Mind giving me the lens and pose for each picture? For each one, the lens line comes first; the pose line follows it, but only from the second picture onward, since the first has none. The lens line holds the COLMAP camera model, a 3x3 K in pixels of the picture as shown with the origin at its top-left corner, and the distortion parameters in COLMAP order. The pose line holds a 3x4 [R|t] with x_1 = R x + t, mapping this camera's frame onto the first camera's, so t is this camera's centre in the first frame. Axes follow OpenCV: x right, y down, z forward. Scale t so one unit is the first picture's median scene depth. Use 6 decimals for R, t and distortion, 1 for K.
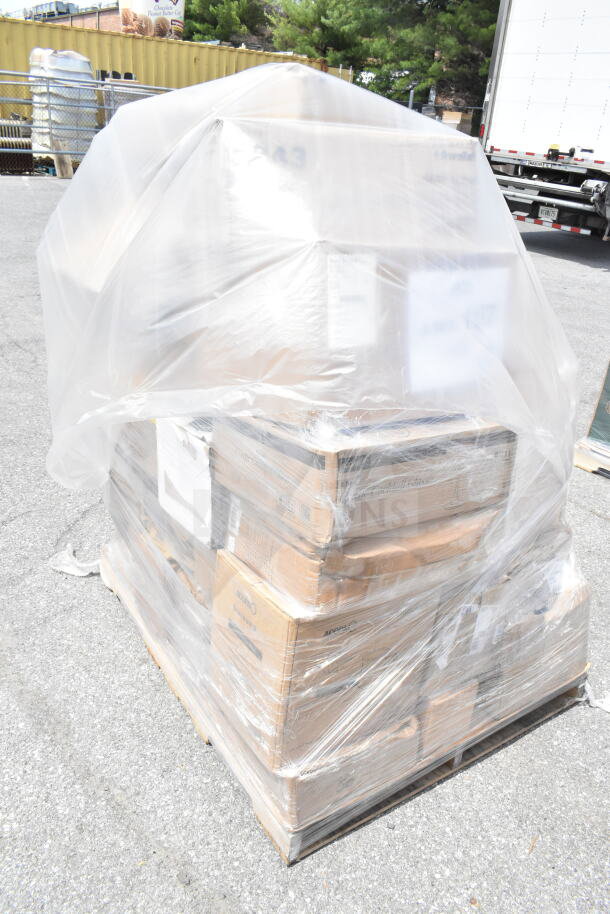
lens RADIAL K [[698.0, 0, 304.2], [0, 698.0, 458.9], [0, 0, 1]] dist [-0.013933, -0.005806]
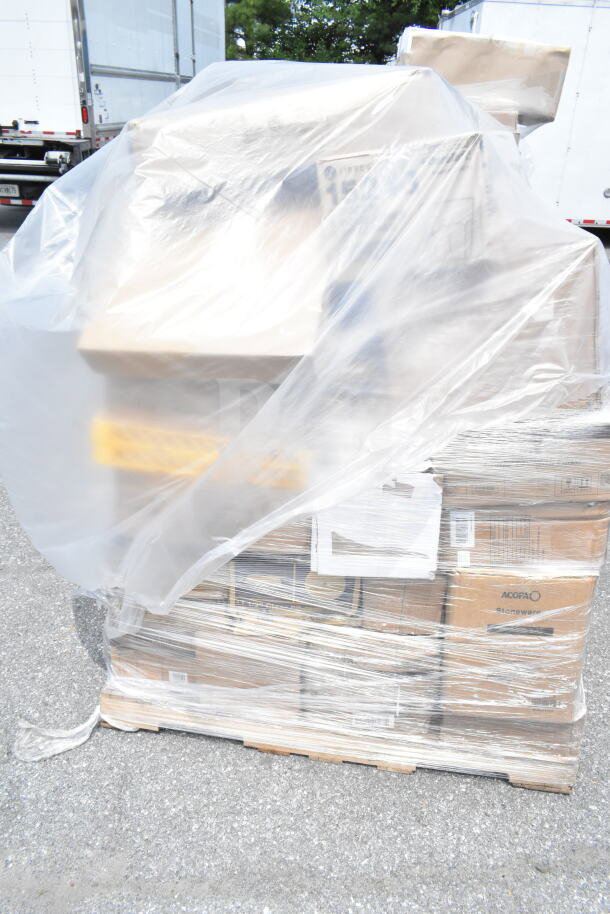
lens RADIAL K [[698.0, 0, 304.3], [0, 698.0, 455.4], [0, 0, 1]] dist [-0.013933, -0.005806]
pose [[0.667998, -0.372767, 0.644068, -0.150744], [0.348587, 0.921407, 0.171744, -0.046745], [-0.657469, 0.109789, 0.745440, 0.071021]]
